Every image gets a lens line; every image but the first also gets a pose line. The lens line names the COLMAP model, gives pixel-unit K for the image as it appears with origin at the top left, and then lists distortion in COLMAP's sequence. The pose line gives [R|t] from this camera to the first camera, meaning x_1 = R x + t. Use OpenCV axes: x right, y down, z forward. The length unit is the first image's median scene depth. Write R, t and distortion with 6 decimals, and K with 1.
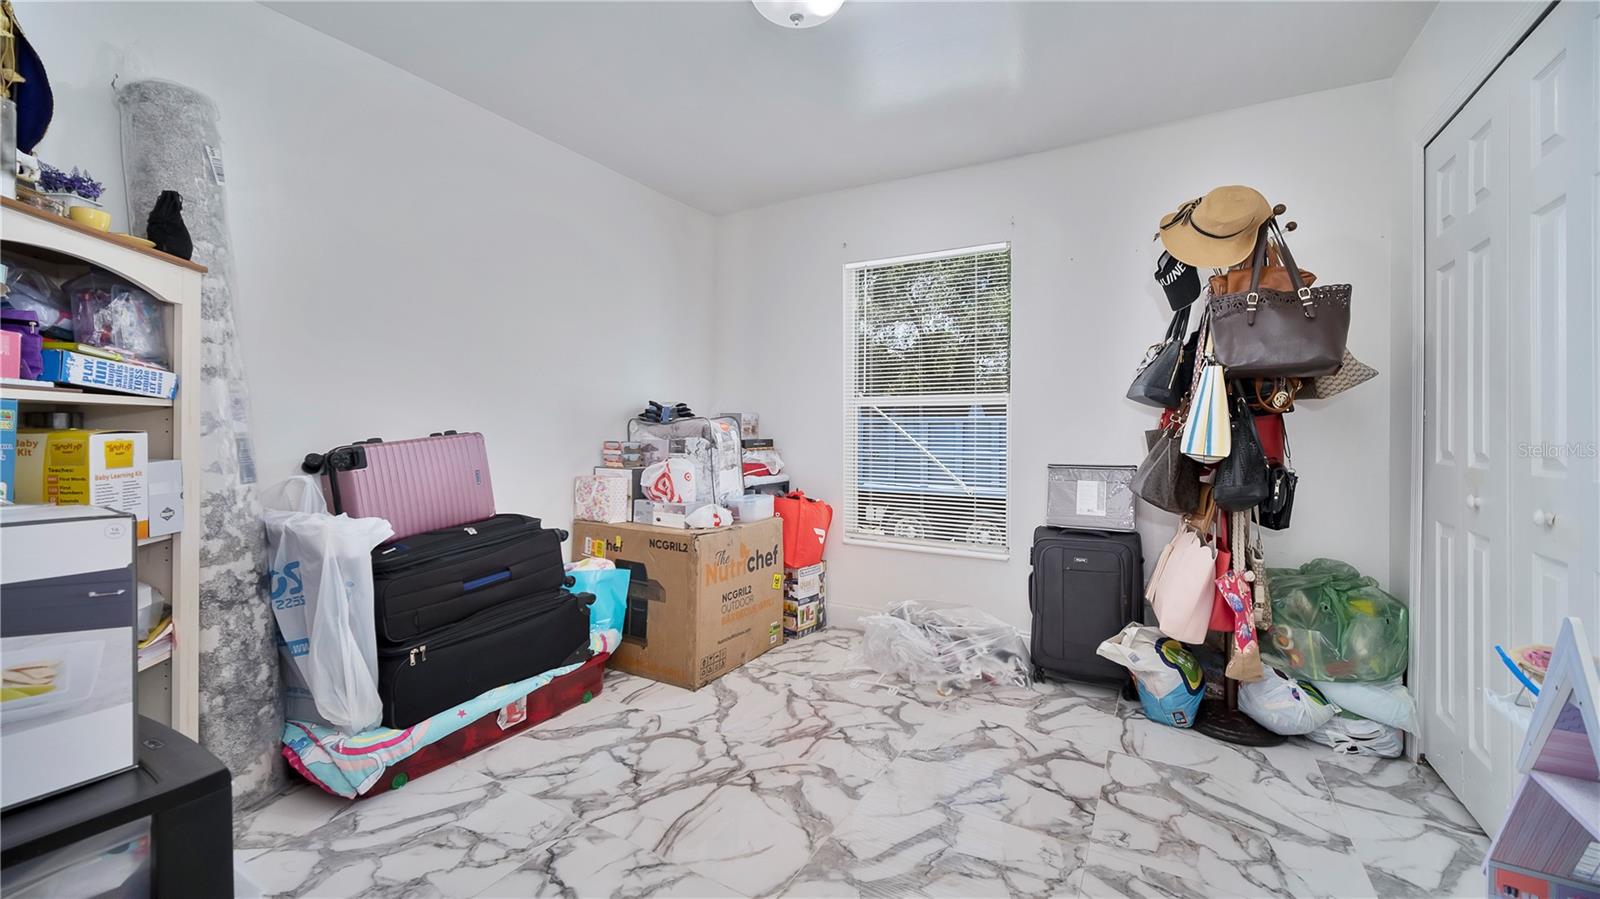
lens RADIAL K [[637.5, 0, 802.2], [0, 637.5, 440.8], [0, 0, 1]] dist [-0.000011, 0.000301]
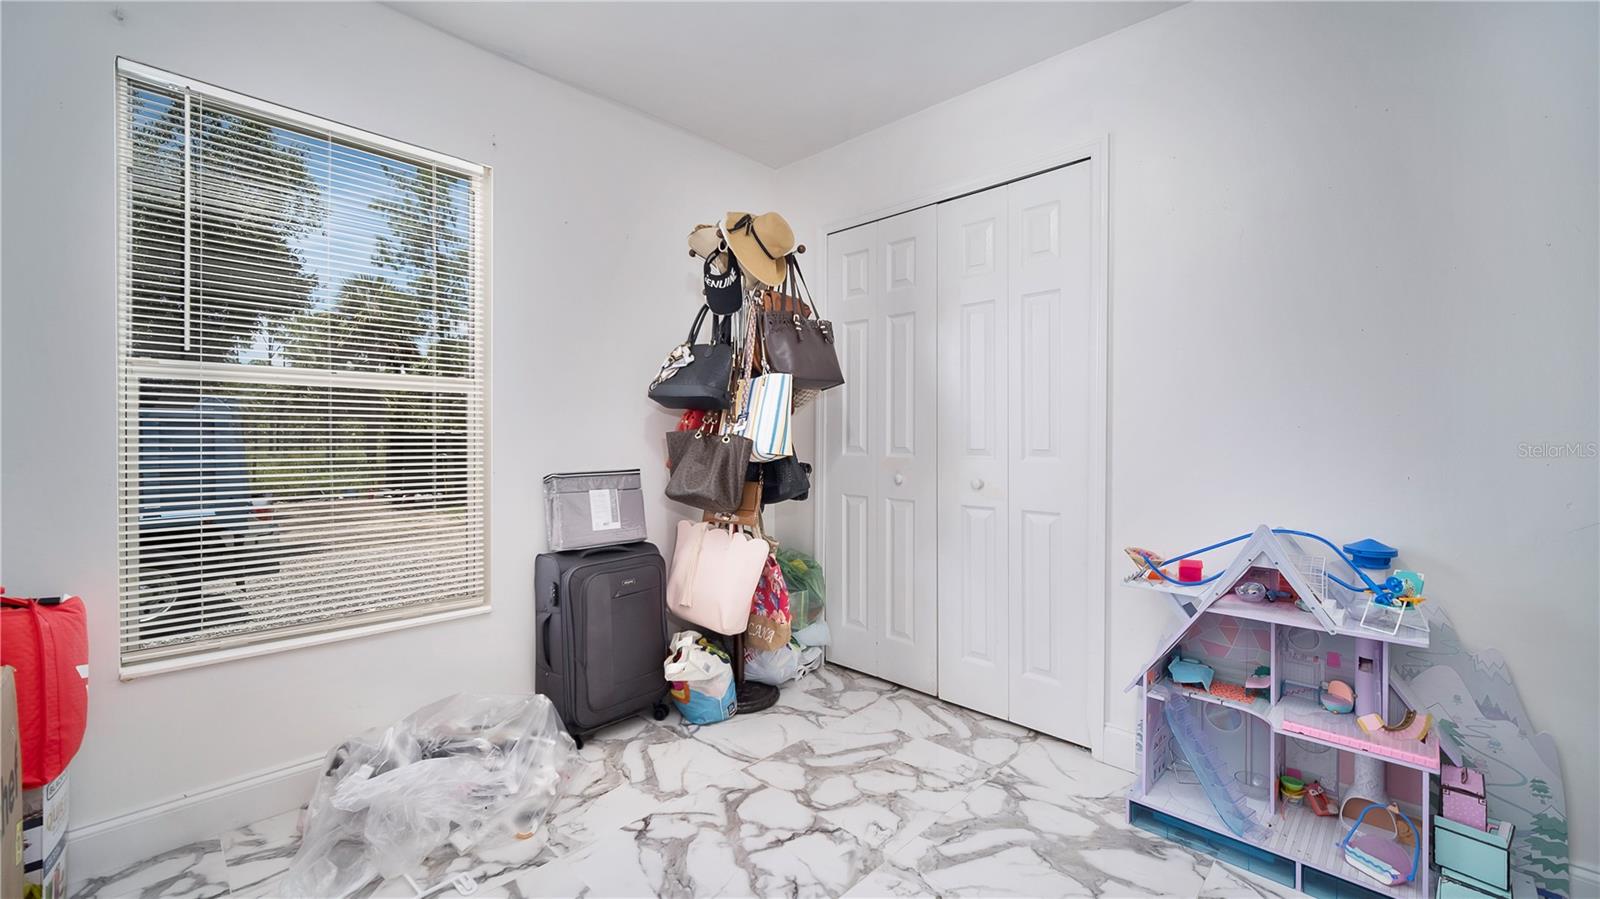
lens RADIAL K [[629.6, 0, 800.0], [0, 629.6, 449.5], [0, 0, 1]] dist [-0.002328, -0.000113]
pose [[0.239665, -0.022478, 0.970595, -0.388676], [0.010105, 0.999736, 0.020657, -0.009592], [-0.970803, 0.004857, 0.239829, 0.676780]]
